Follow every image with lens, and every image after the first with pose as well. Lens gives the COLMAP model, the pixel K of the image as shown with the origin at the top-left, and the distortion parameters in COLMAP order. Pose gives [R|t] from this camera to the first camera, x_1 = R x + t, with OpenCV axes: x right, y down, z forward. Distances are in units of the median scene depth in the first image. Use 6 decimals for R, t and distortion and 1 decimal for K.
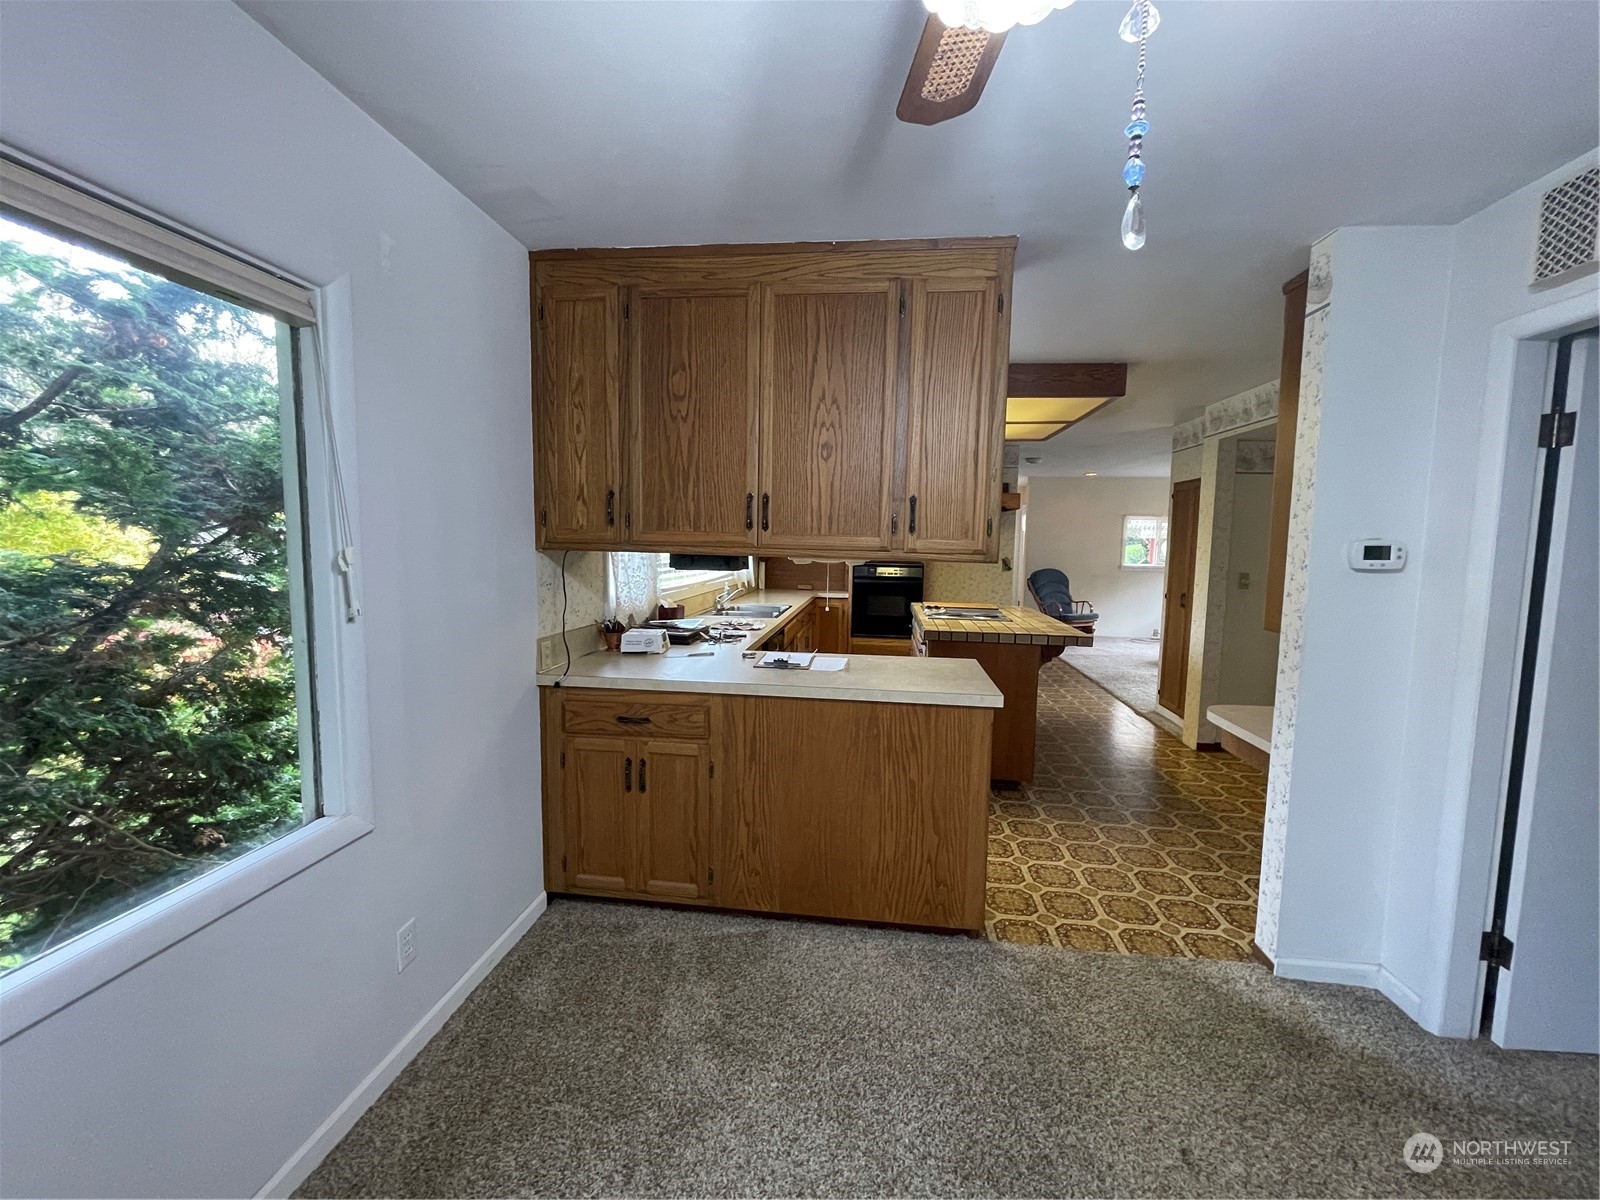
lens RADIAL K [[643.5, 0, 798.3], [0, 643.5, 597.1], [0, 0, 1]] dist [-0.001050, -0.002120]
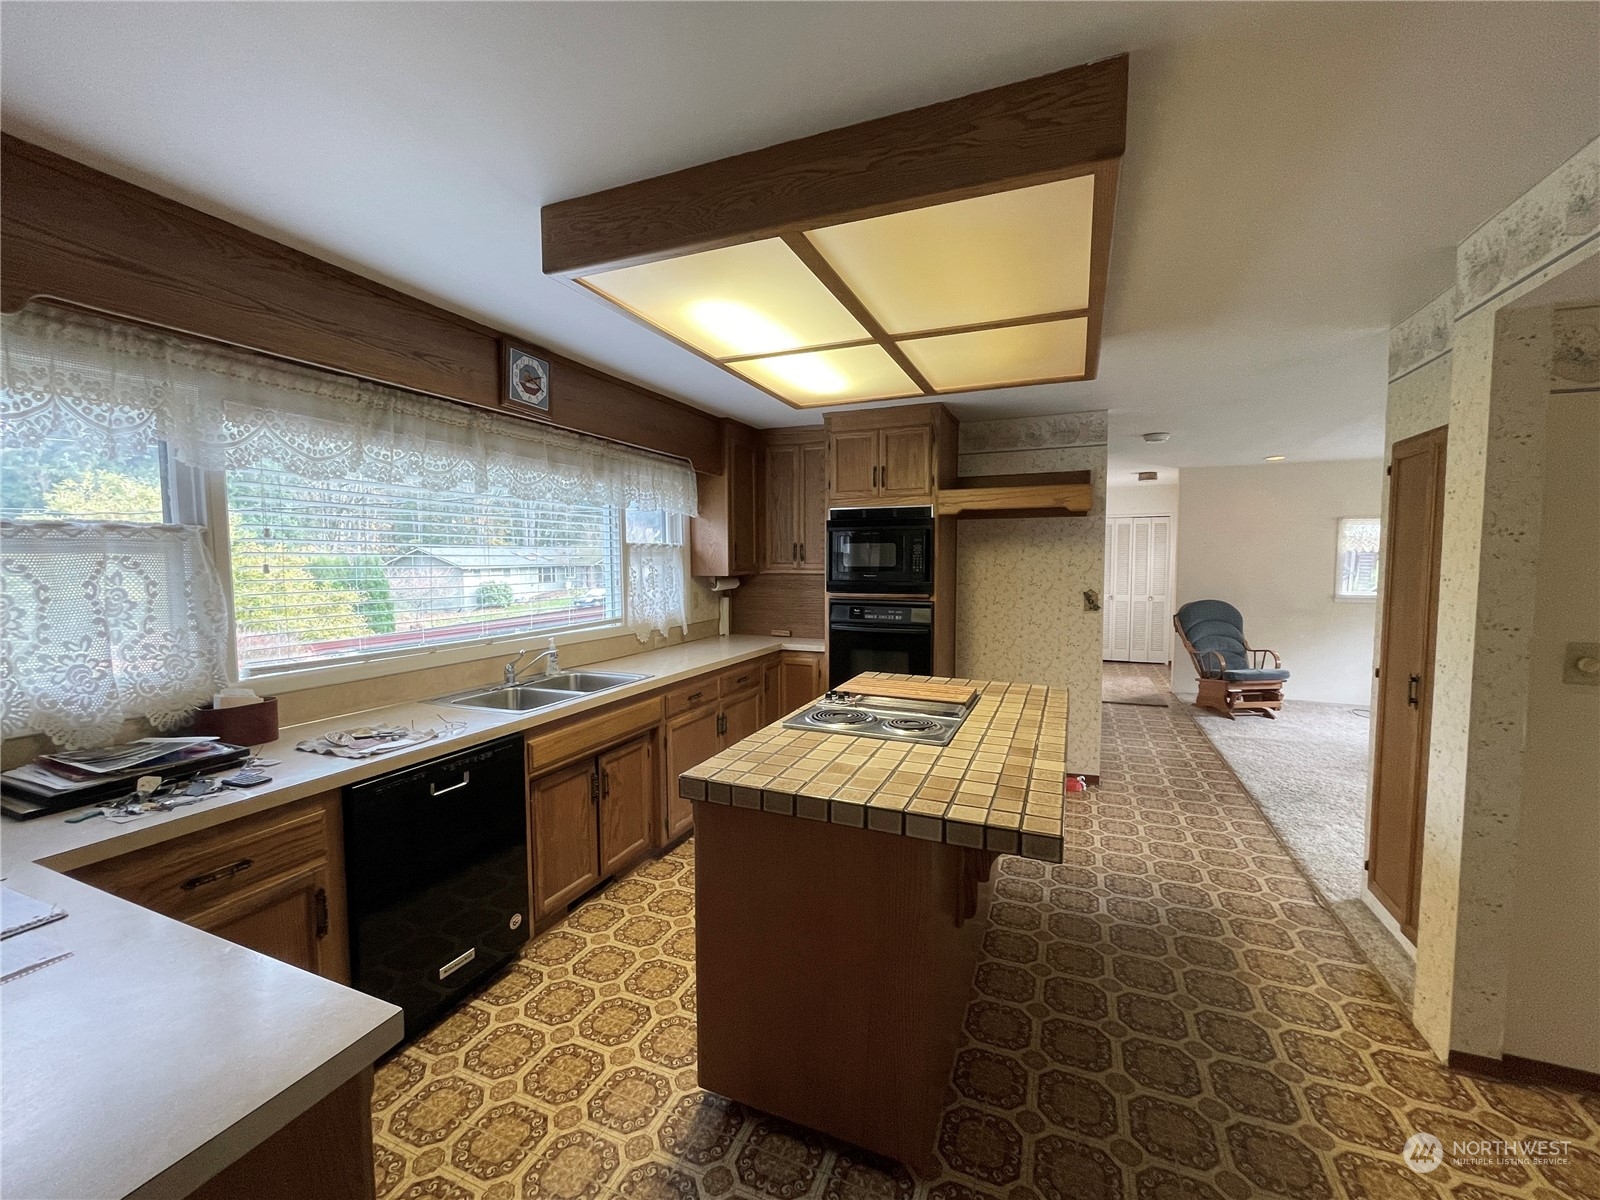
lens RADIAL K [[643.5, 0, 803.8], [0, 643.5, 603.1], [0, 0, 1]] dist [-0.001050, -0.002120]
pose [[0.963577, 0.003695, -0.267405, 0.172749], [-0.008857, 0.999797, -0.018100, -0.027185], [0.267284, 0.019809, 0.963414, 0.252045]]
